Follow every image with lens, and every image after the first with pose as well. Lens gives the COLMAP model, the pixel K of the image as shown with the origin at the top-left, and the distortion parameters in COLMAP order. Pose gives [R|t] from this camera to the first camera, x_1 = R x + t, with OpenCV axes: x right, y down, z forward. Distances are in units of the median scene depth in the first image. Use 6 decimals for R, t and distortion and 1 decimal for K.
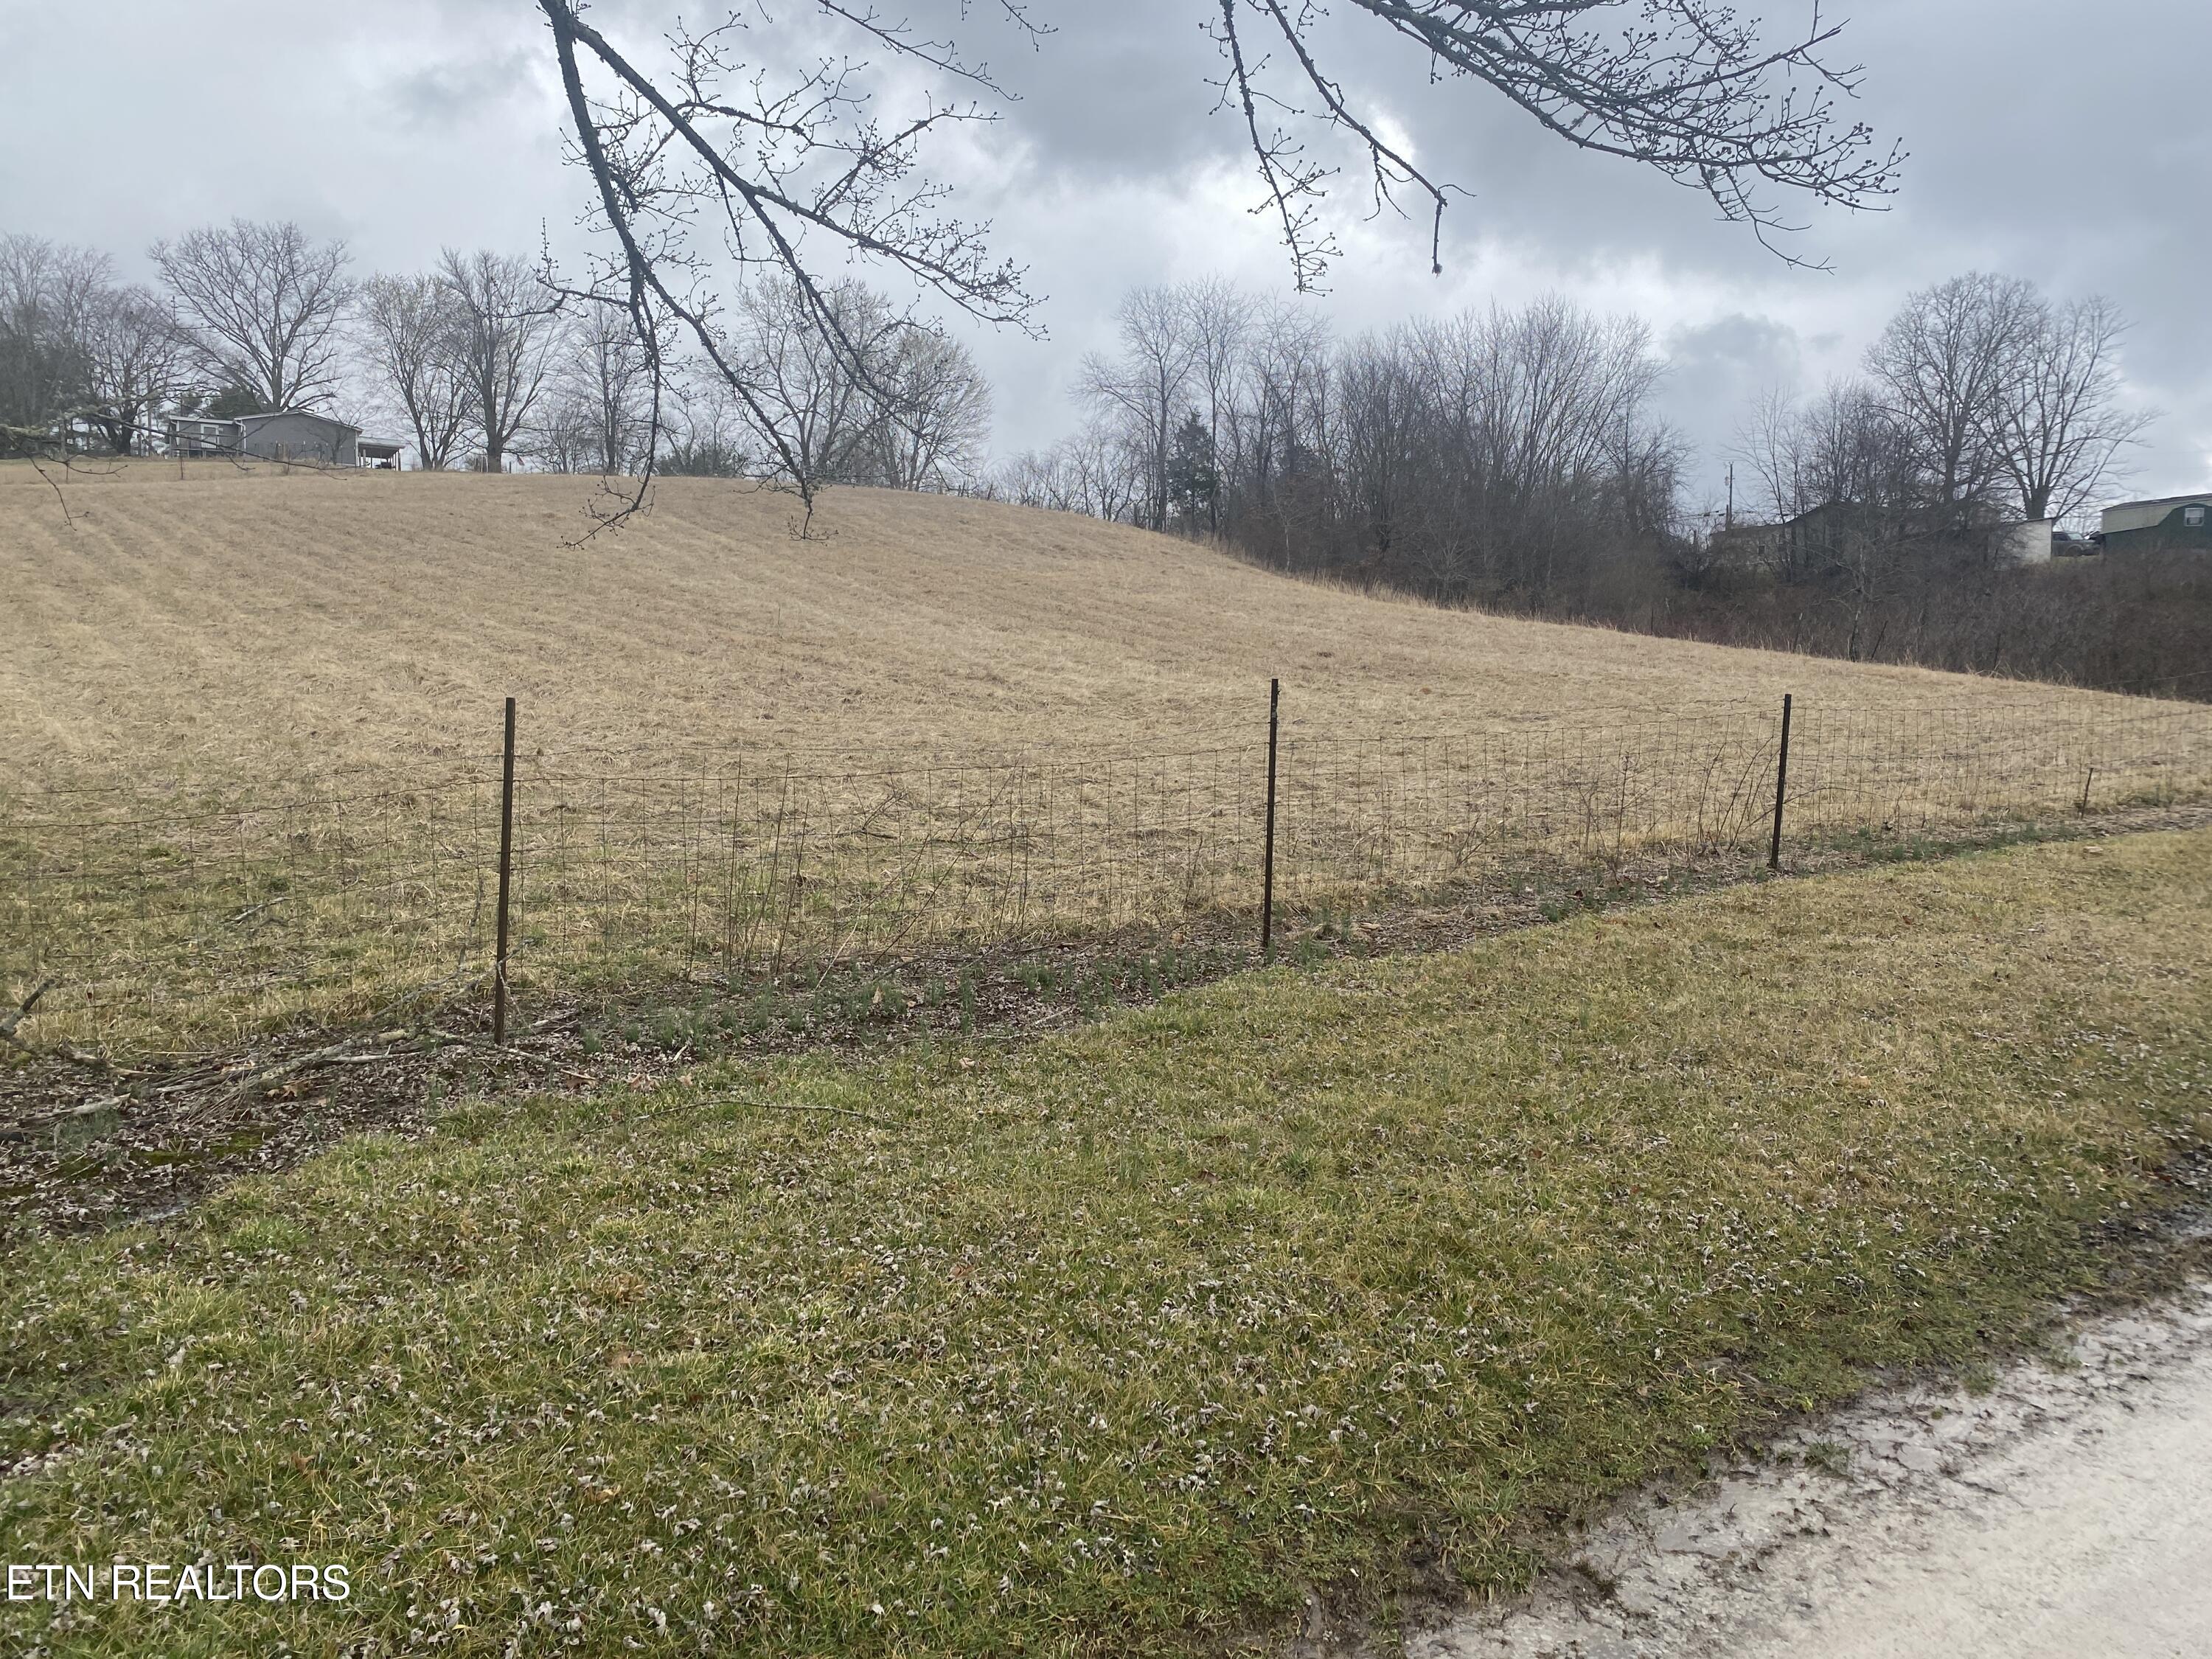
lens RADIAL K [[1648.7, 0, 1112.1], [0, 1648.7, 790.3], [0, 0, 1]] dist [0.028479, -0.036536]
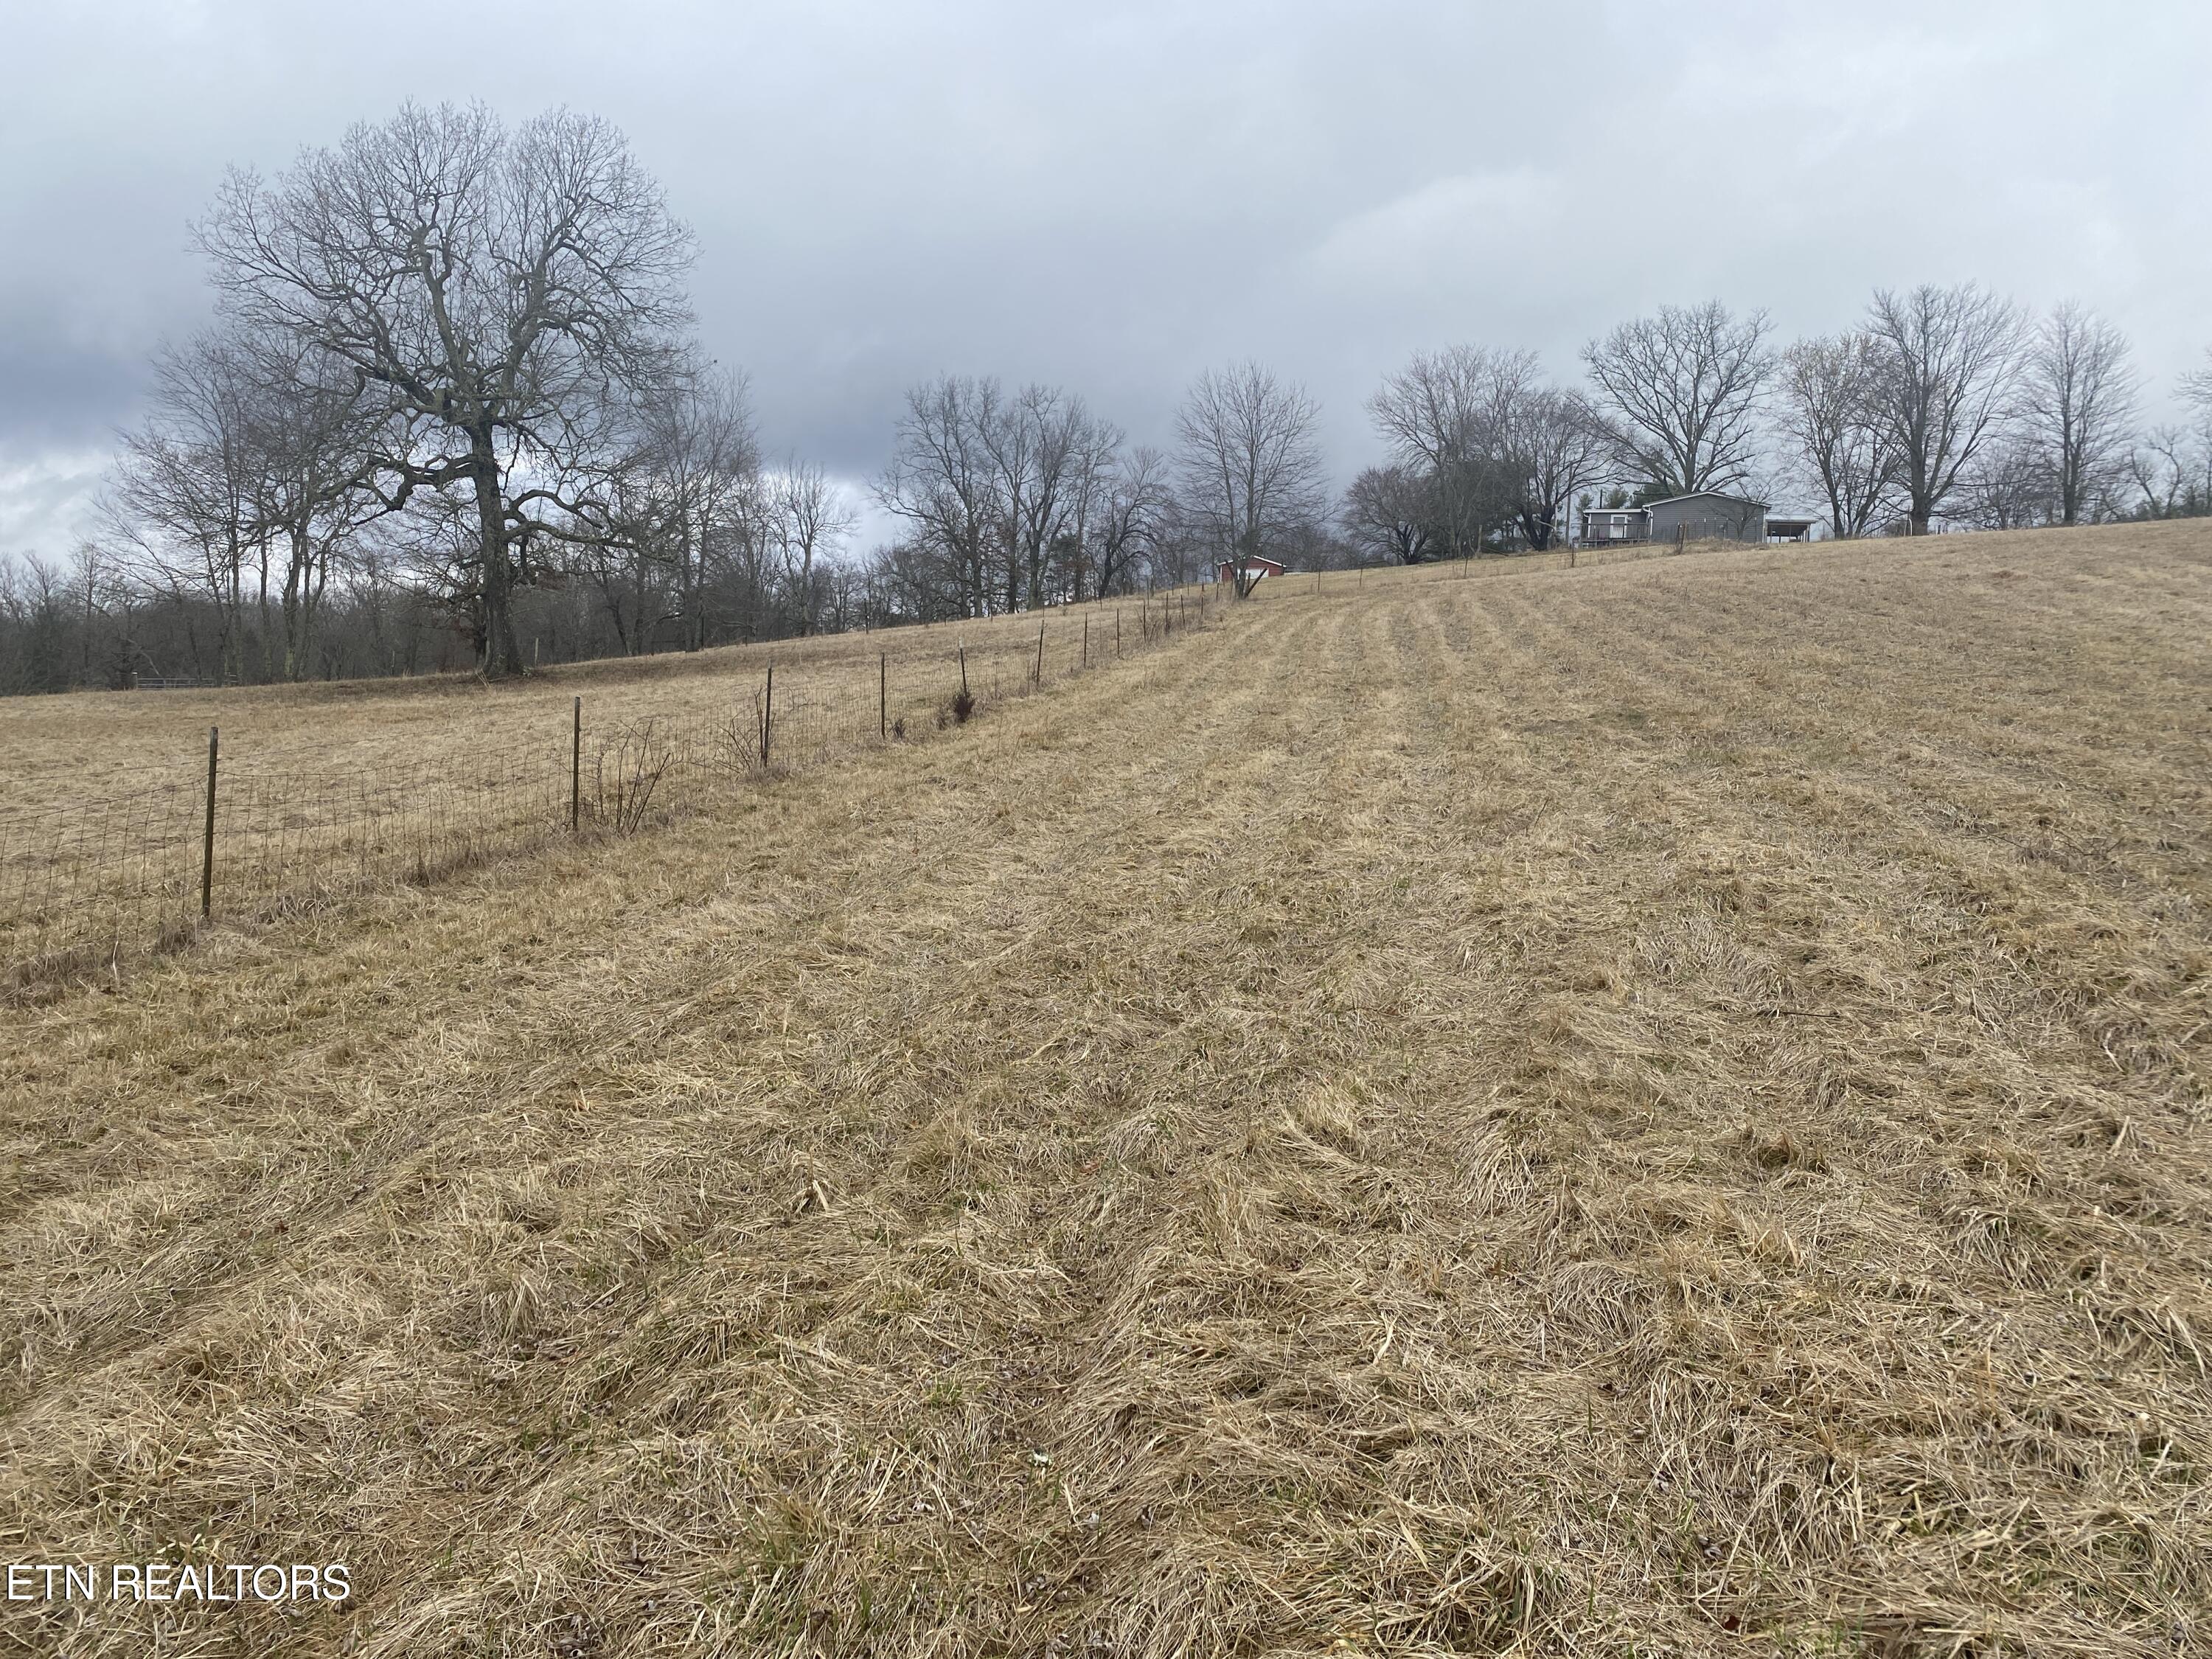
lens RADIAL K [[1648.7, 0, 1119.5], [0, 1648.7, 821.2], [0, 0, 1]] dist [0.028479, -0.036536]
pose [[0.699563, 0.045524, -0.713120, -0.037413], [-0.069004, 0.997608, -0.004007, -0.012442], [0.711232, 0.052011, 0.701031, 0.094919]]
